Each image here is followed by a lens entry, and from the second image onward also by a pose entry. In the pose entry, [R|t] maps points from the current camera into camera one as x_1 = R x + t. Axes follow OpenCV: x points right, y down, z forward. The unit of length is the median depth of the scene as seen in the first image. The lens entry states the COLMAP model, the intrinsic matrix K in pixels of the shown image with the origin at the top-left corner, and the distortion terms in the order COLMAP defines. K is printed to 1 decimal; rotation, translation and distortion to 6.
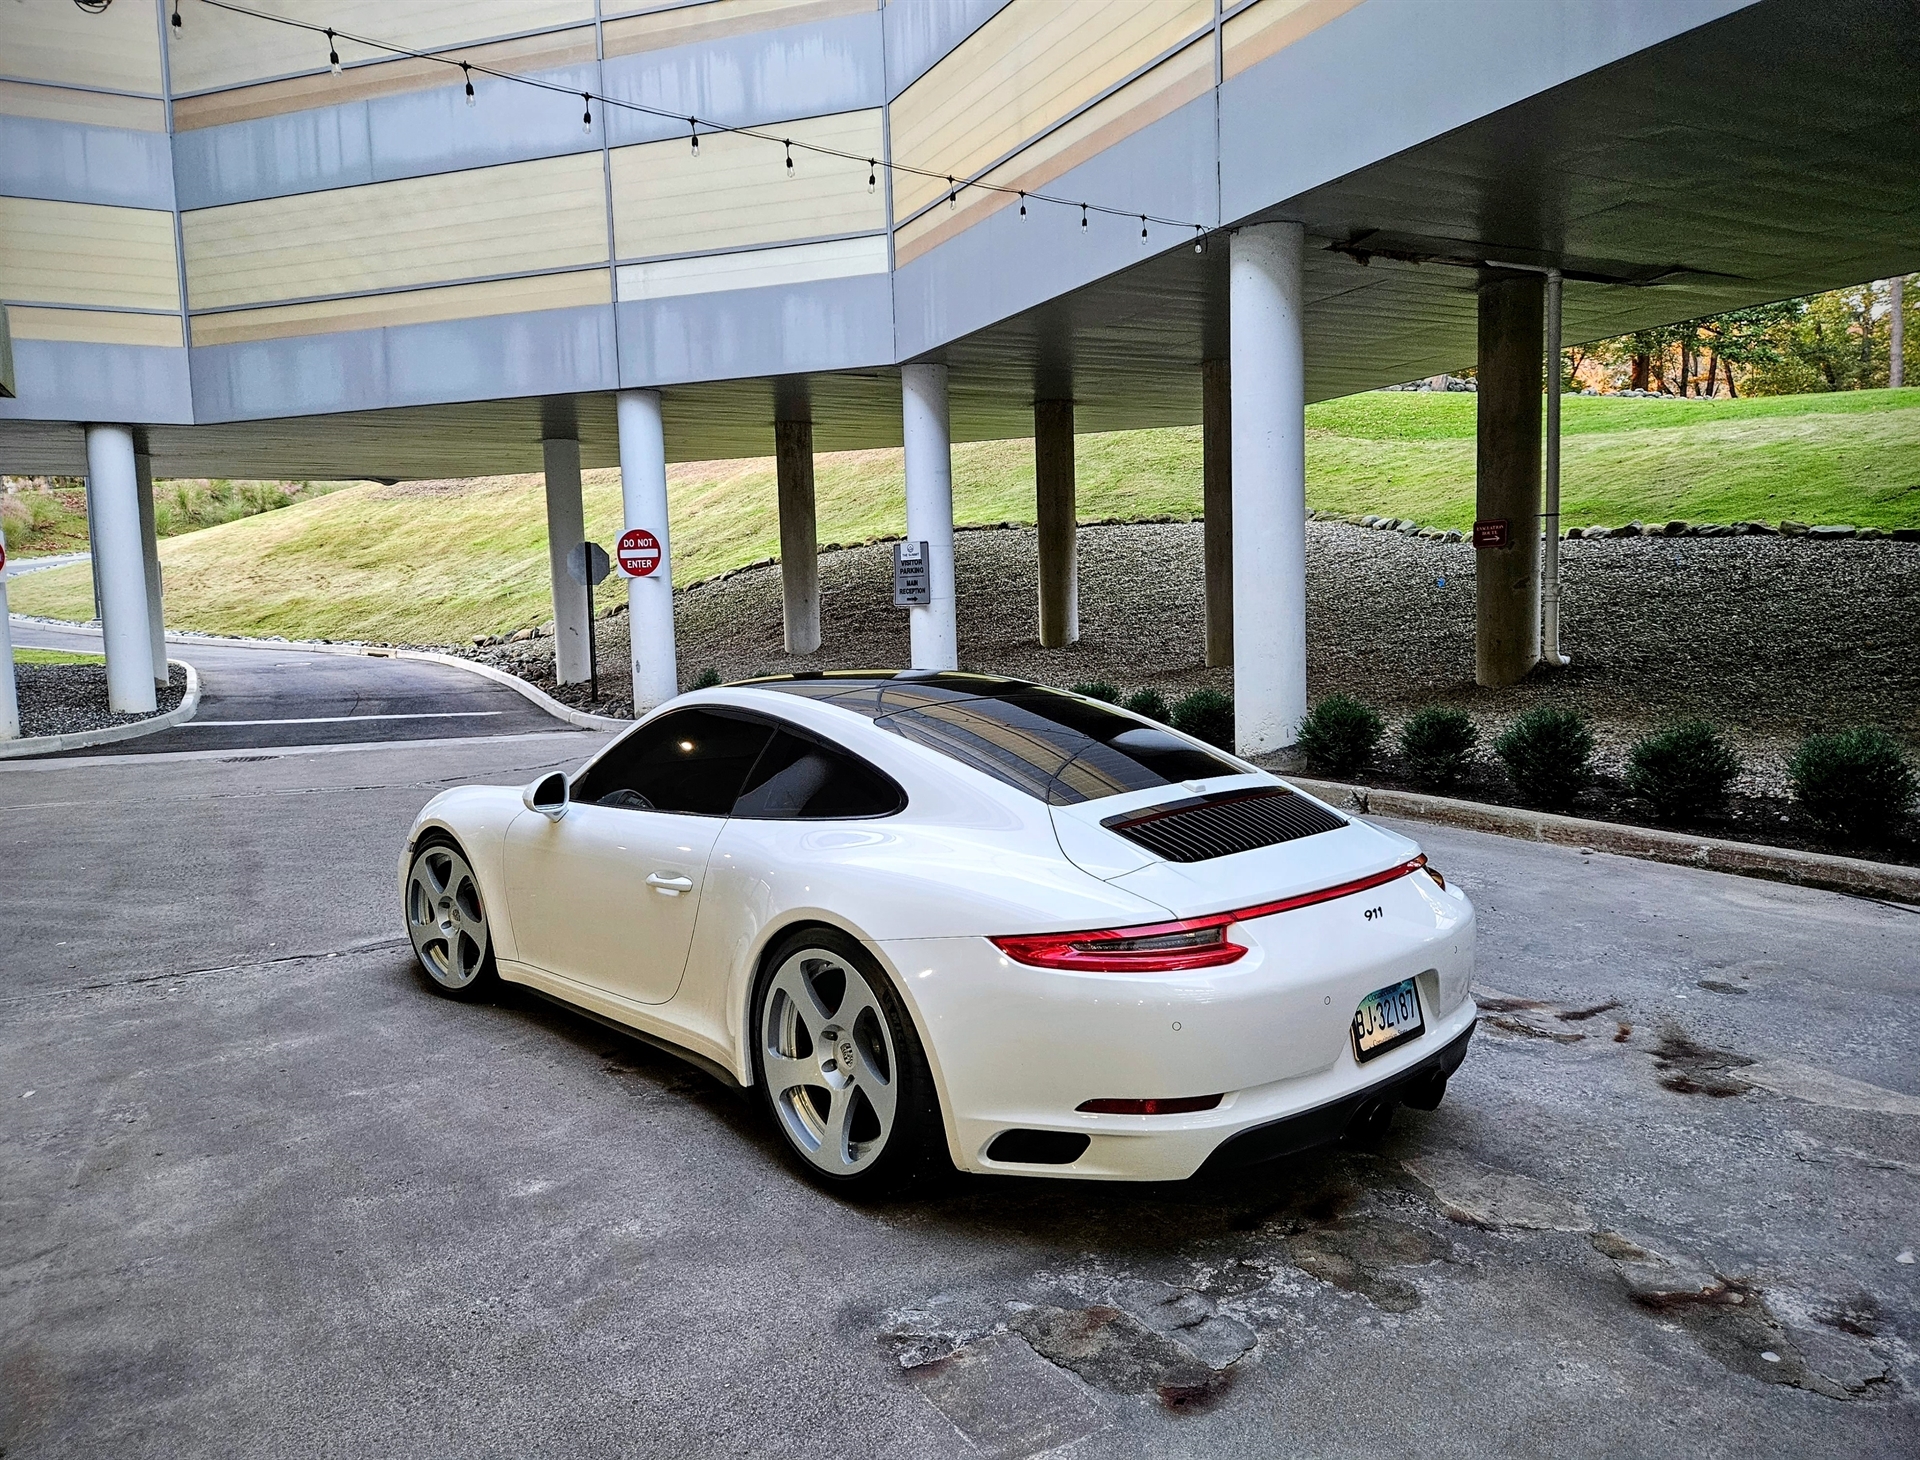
lens RADIAL K [[1295.8, 0, 949.8], [0, 1295.8, 732.3], [0, 0, 1]] dist [0.071308, -0.060623]
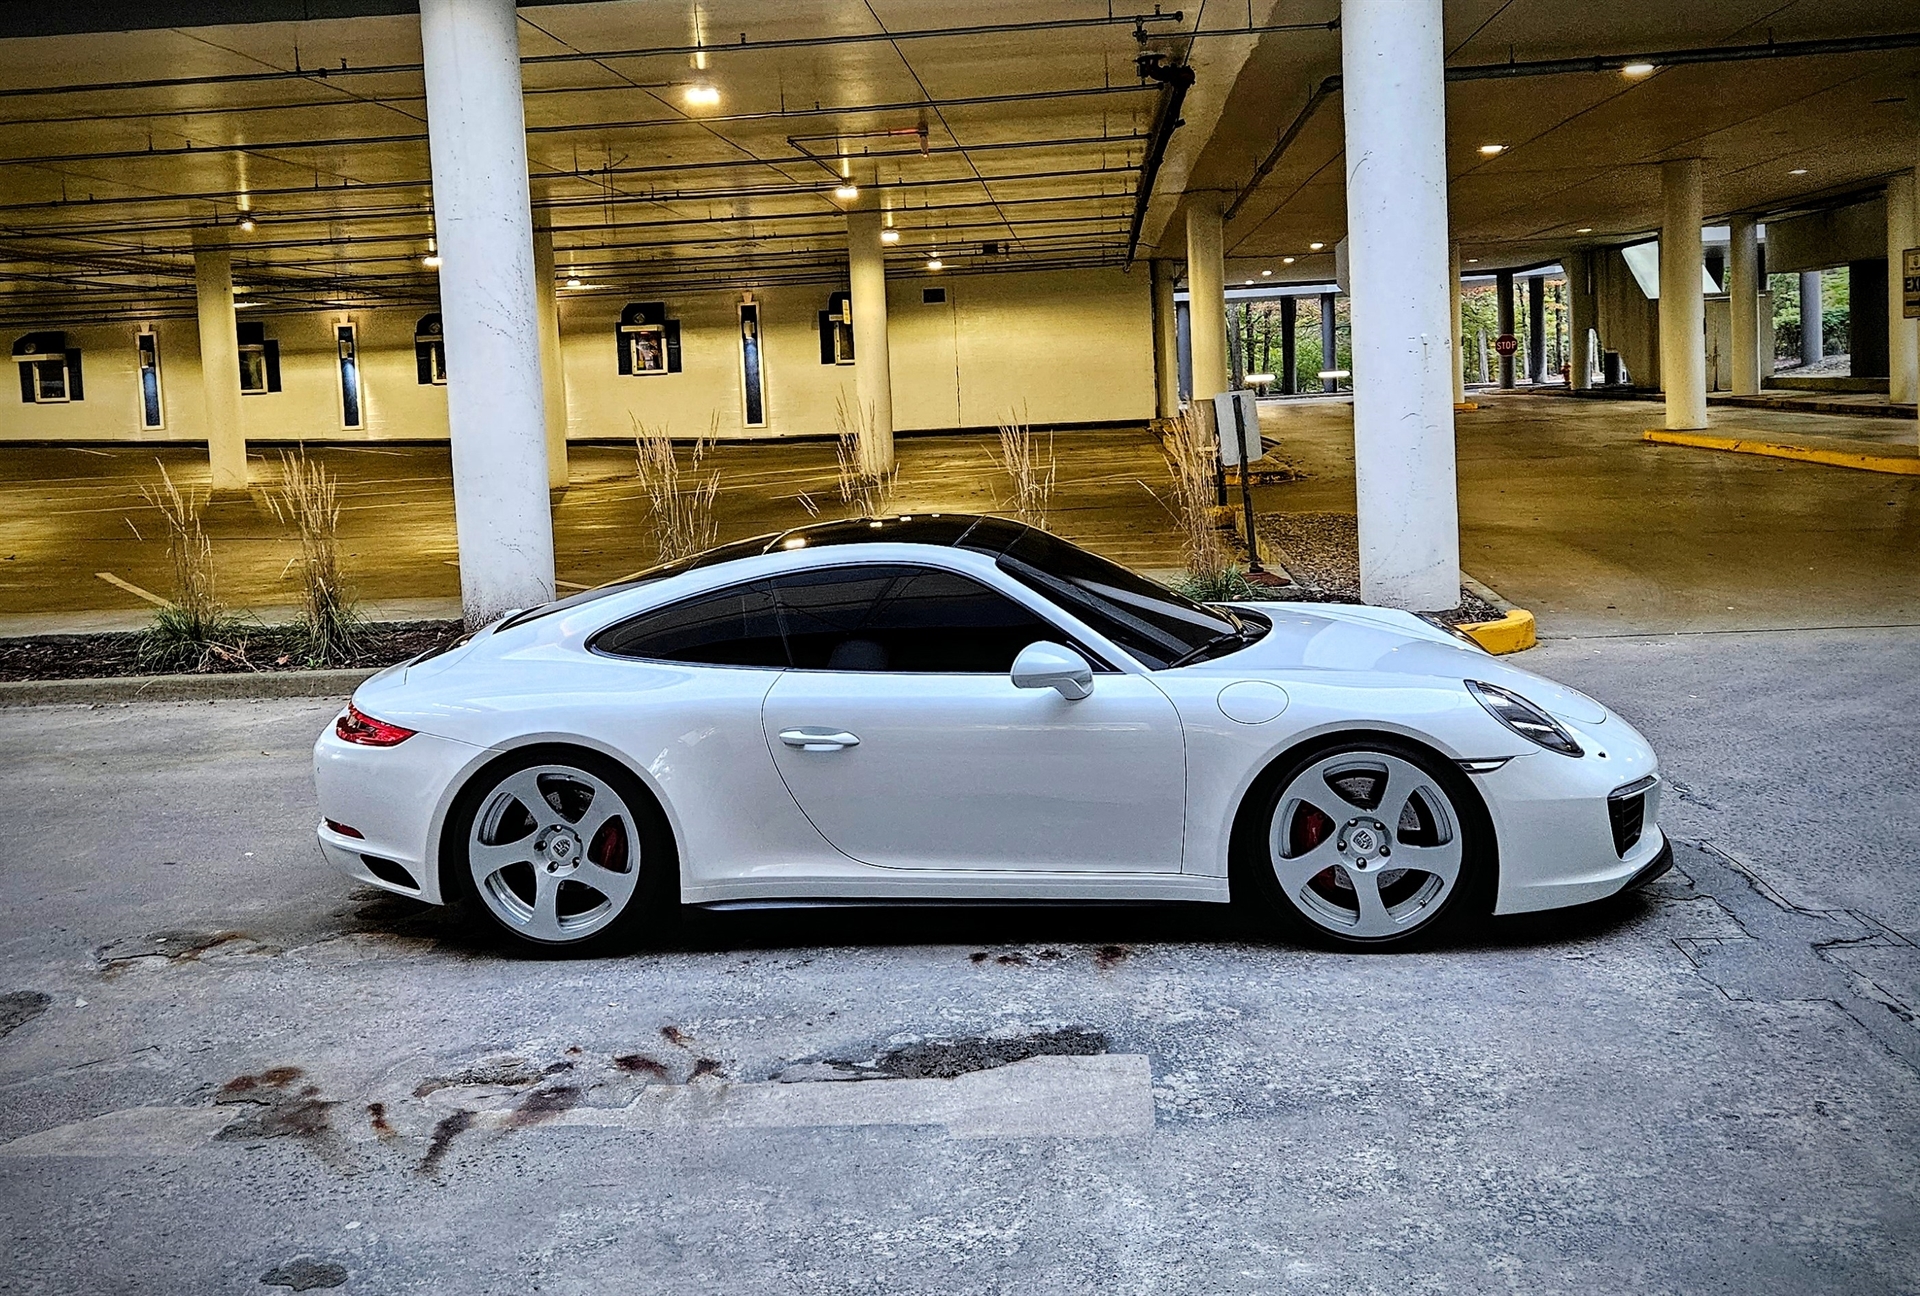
lens RADIAL K [[1818.1, 0, 939.1], [0, 1818.1, 502.0], [0, 0, 1]] dist [0.096461, -0.116877]
pose [[-0.539144, 0.119574, -0.833682, 0.357389], [-0.015157, 0.988332, 0.151557, -0.086023], [0.842077, 0.094348, -0.531041, 0.546167]]
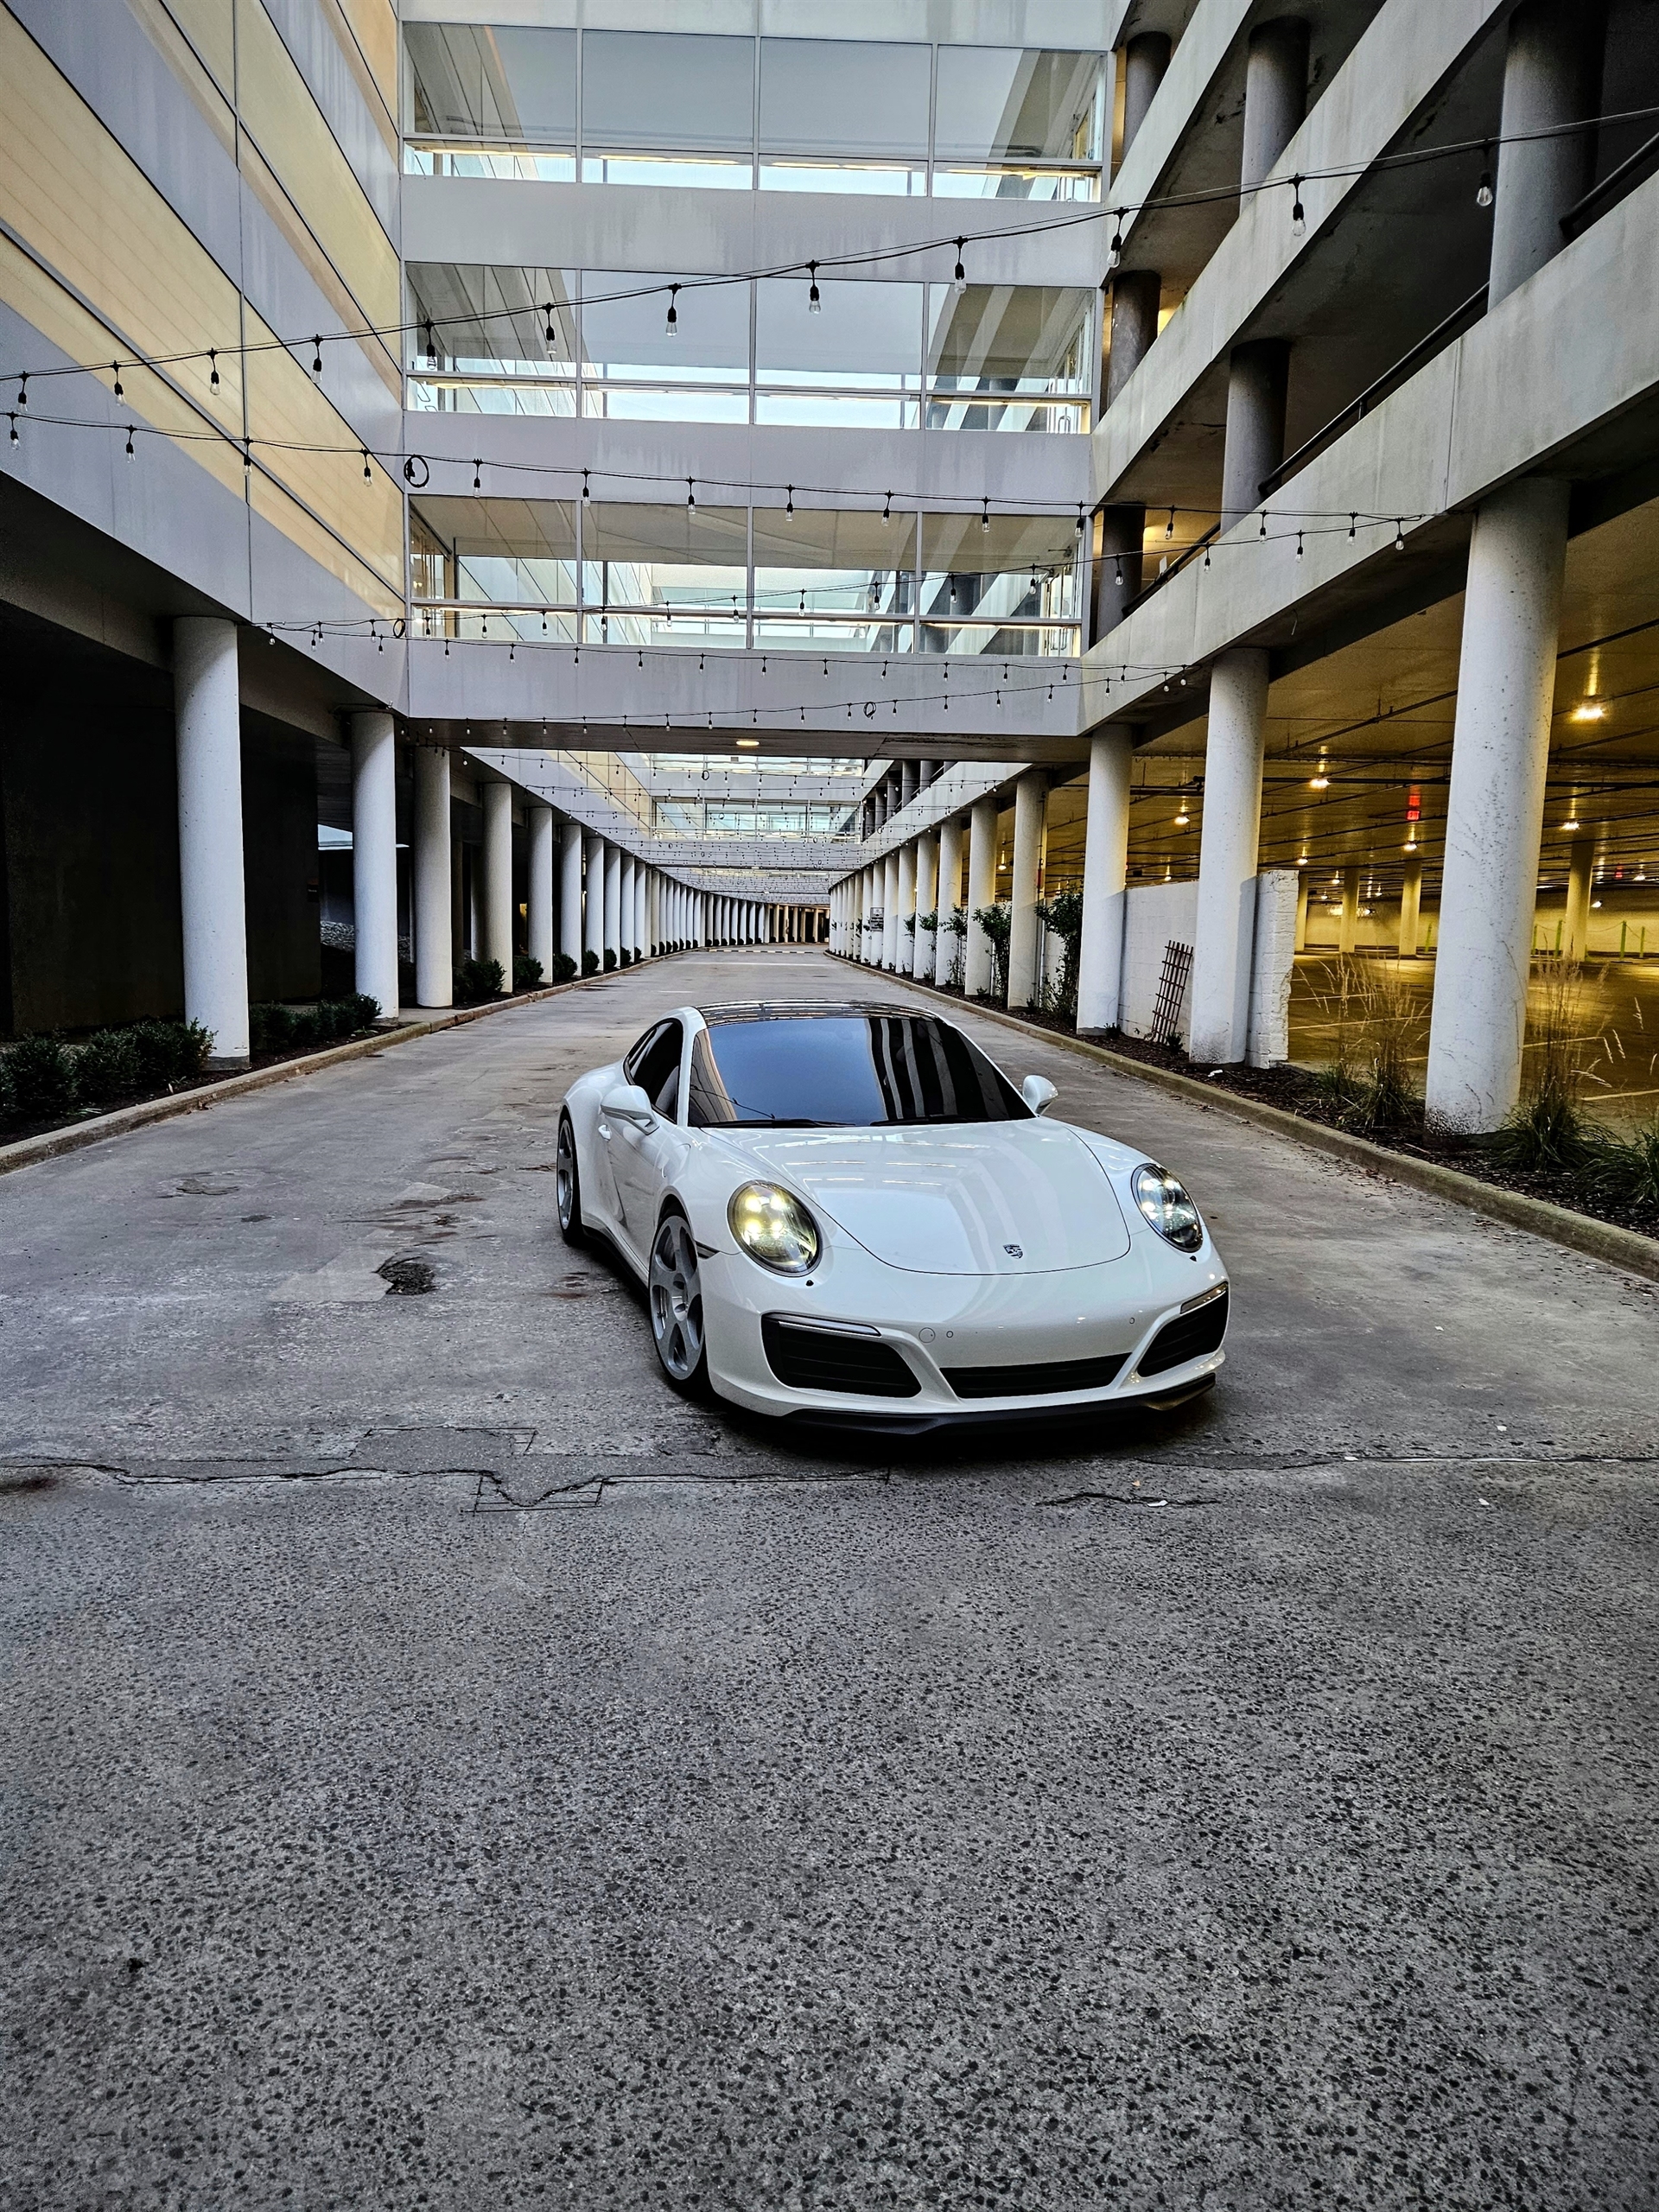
lens RADIAL K [[1475.2, 0, 802.3], [0, 1475.2, 1094.8], [0, 0, 1]] dist [0.083457, -0.074947]
pose [[-0.897883, -0.033702, 0.438943, -0.225958], [0.052992, 0.981542, 0.183761, -0.070582], [-0.437034, 0.188256, -0.879523, 0.728281]]
